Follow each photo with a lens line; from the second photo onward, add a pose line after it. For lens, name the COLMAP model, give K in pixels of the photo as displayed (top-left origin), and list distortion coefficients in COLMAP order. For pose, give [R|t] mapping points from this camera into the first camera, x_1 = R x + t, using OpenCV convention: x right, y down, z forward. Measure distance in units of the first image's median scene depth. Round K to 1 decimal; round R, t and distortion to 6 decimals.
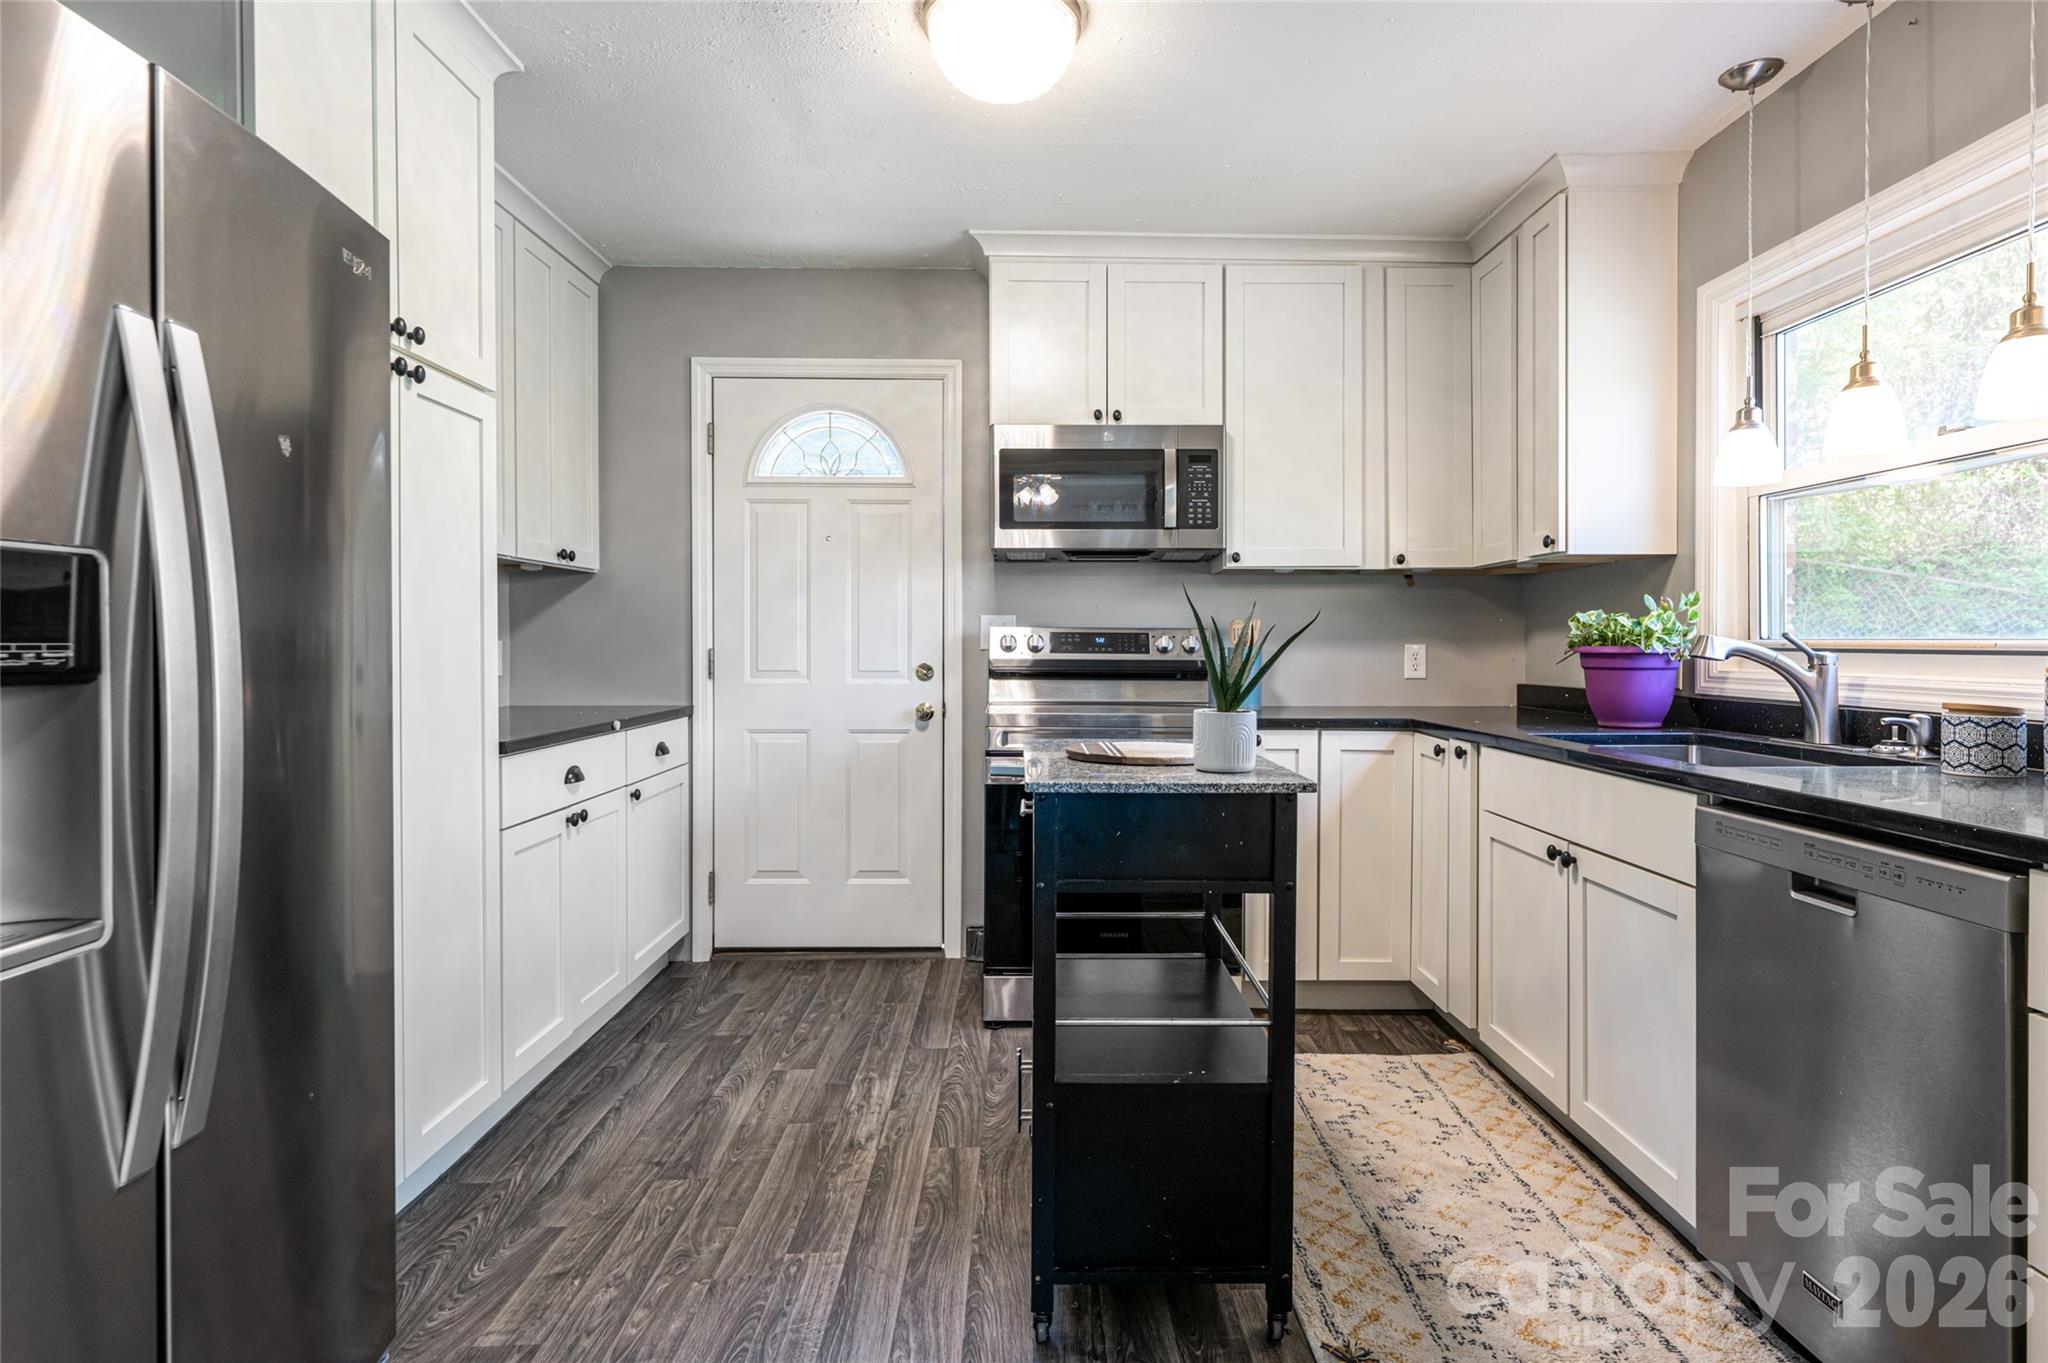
lens RADIAL K [[1083.3, 0, 1026.5], [0, 1083.3, 647.9], [0, 0, 1]] dist [0.000529, 0.000084]
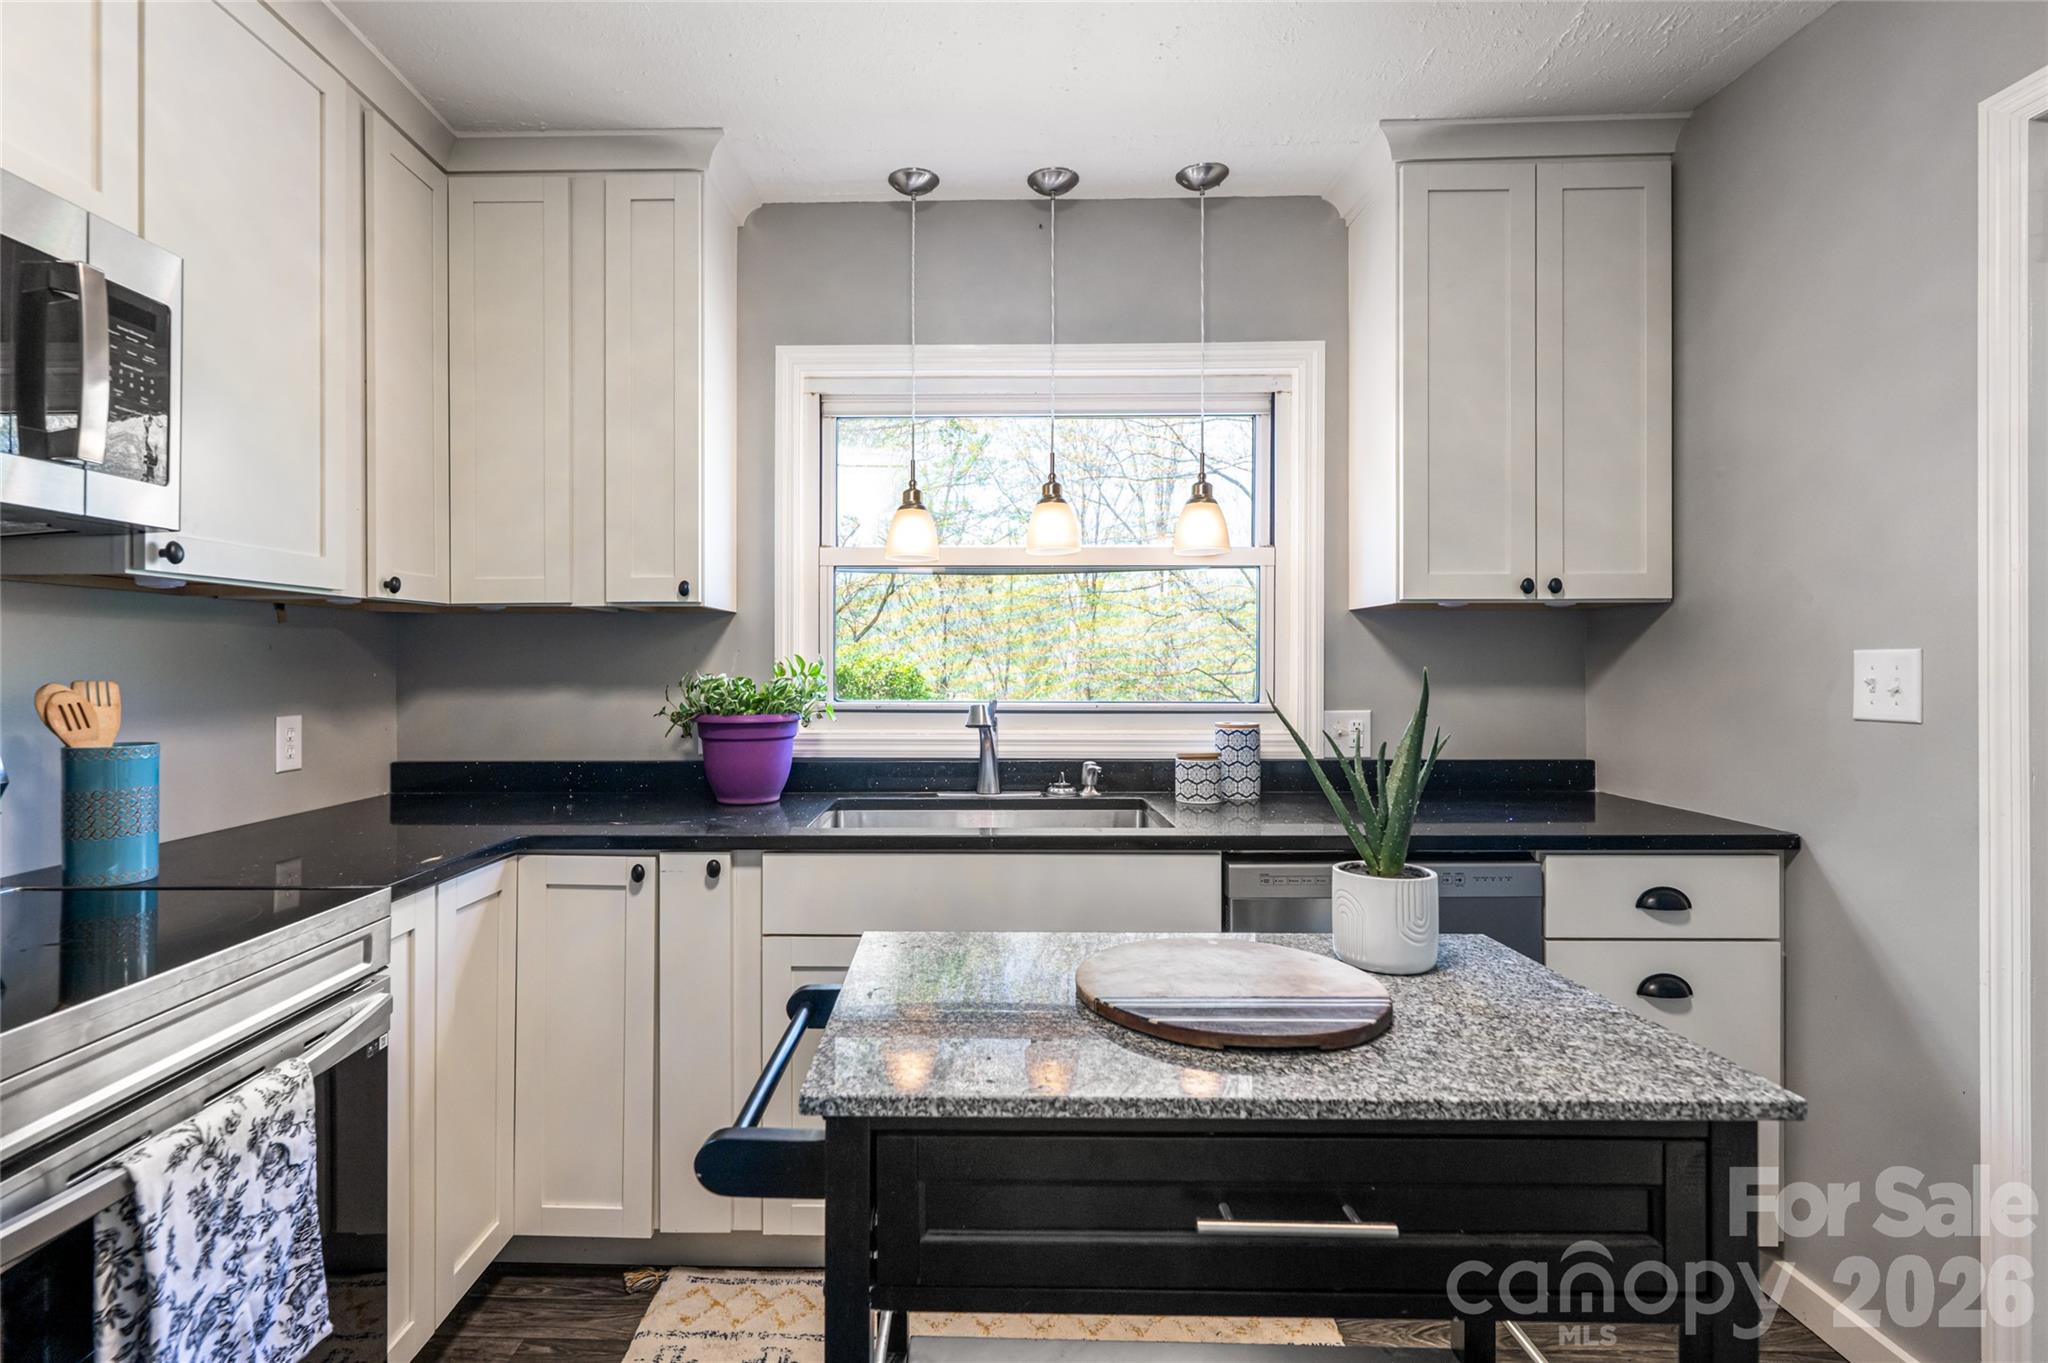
lens RADIAL K [[957.8, 0, 1019.2], [0, 957.8, 663.5], [0, 0, 1]] dist [-0.000719, -0.000241]
pose [[0.014764, 0.001195, 0.999890, -0.254803], [0.004557, 0.999989, -0.001262, -0.042789], [-0.999881, 0.004575, 0.014758, 0.790476]]
